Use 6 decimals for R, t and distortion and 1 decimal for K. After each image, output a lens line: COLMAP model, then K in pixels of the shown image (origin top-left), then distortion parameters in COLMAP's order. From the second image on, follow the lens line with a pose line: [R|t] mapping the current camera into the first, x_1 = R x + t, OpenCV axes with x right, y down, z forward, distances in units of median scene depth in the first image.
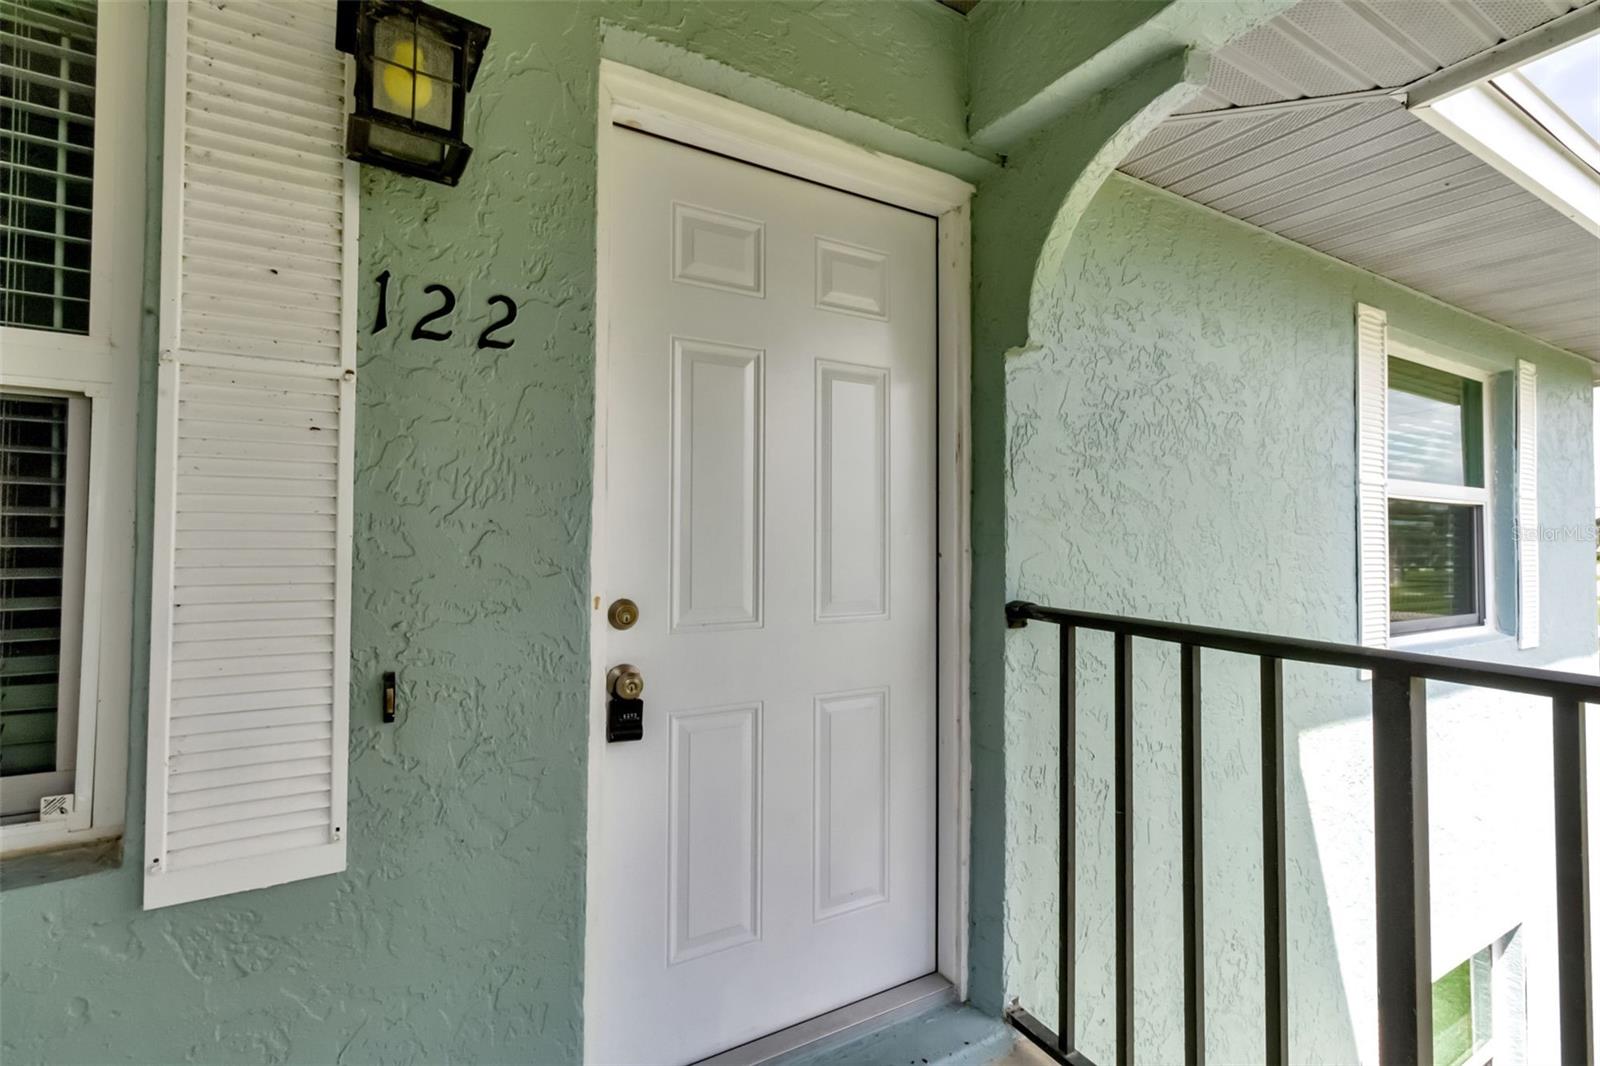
lens RADIAL K [[733.3, 0, 804.6], [0, 733.3, 525.6], [0, 0, 1]] dist [0.003625, 0.000483]
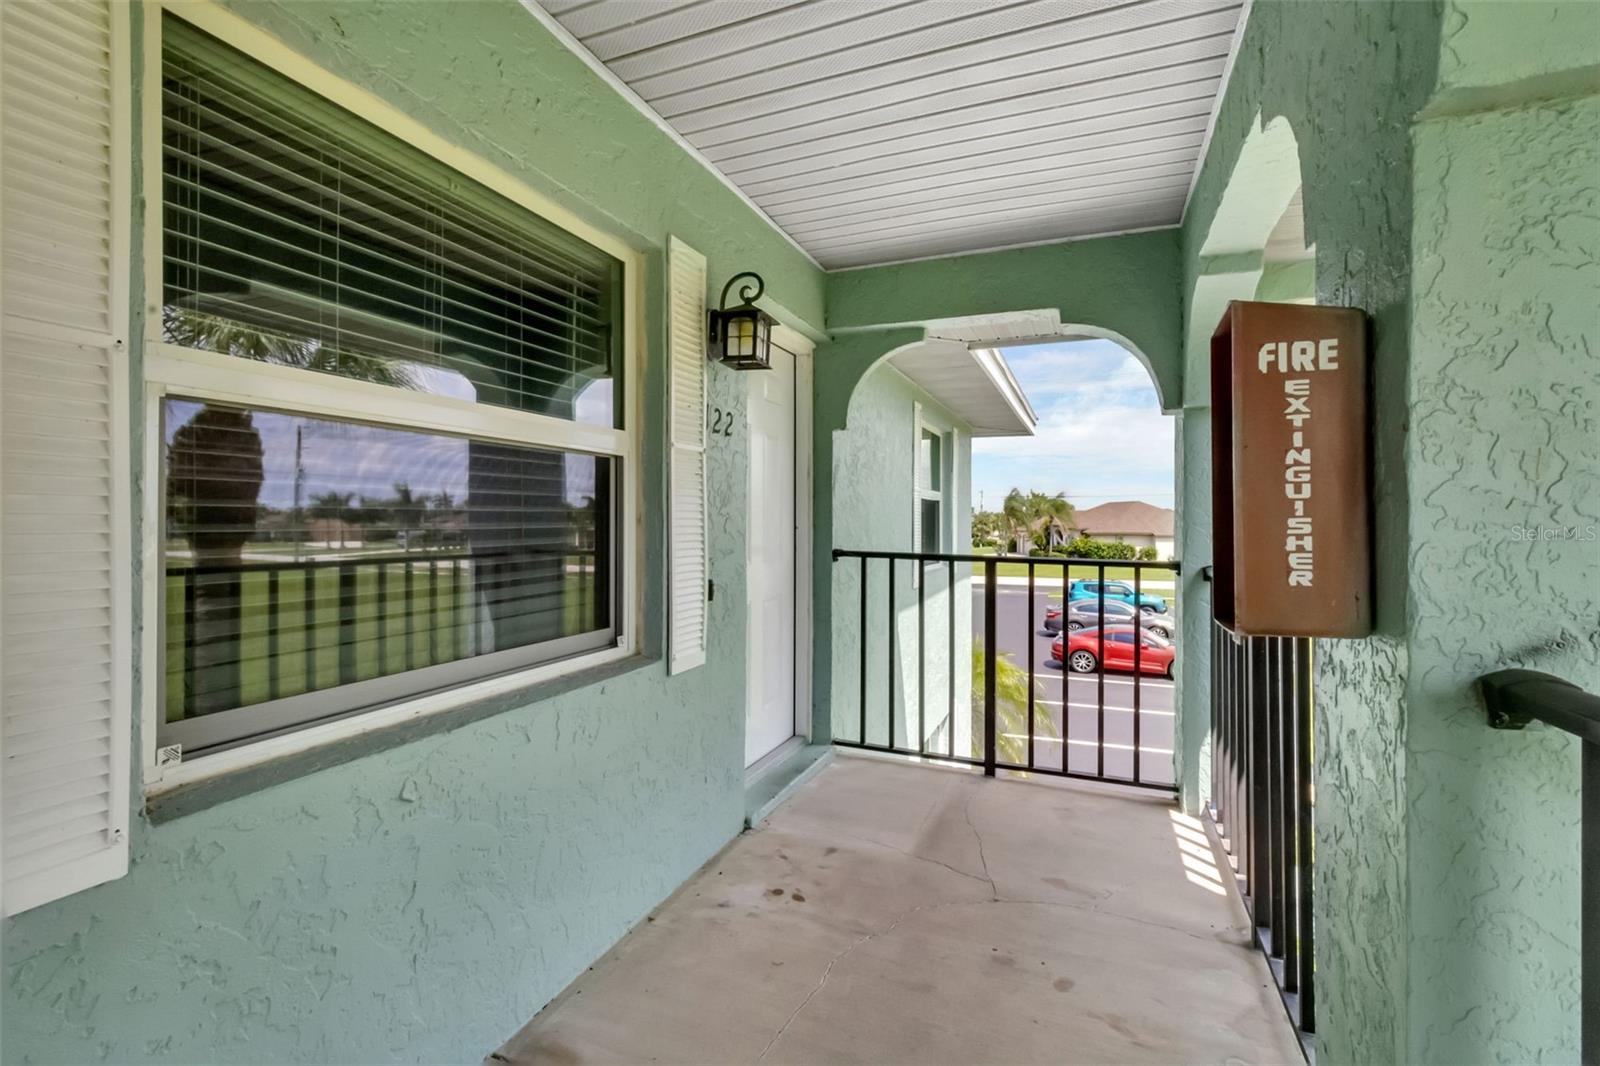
lens RADIAL K [[733.3, 0, 794.6], [0, 733.3, 524.5], [0, 0, 1]] dist [0.003625, 0.000483]
pose [[0.796482, -0.007366, 0.604618, -1.116022], [-0.012108, 0.999531, 0.028128, -0.025956], [-0.604542, -0.029725, 0.796019, -0.629613]]
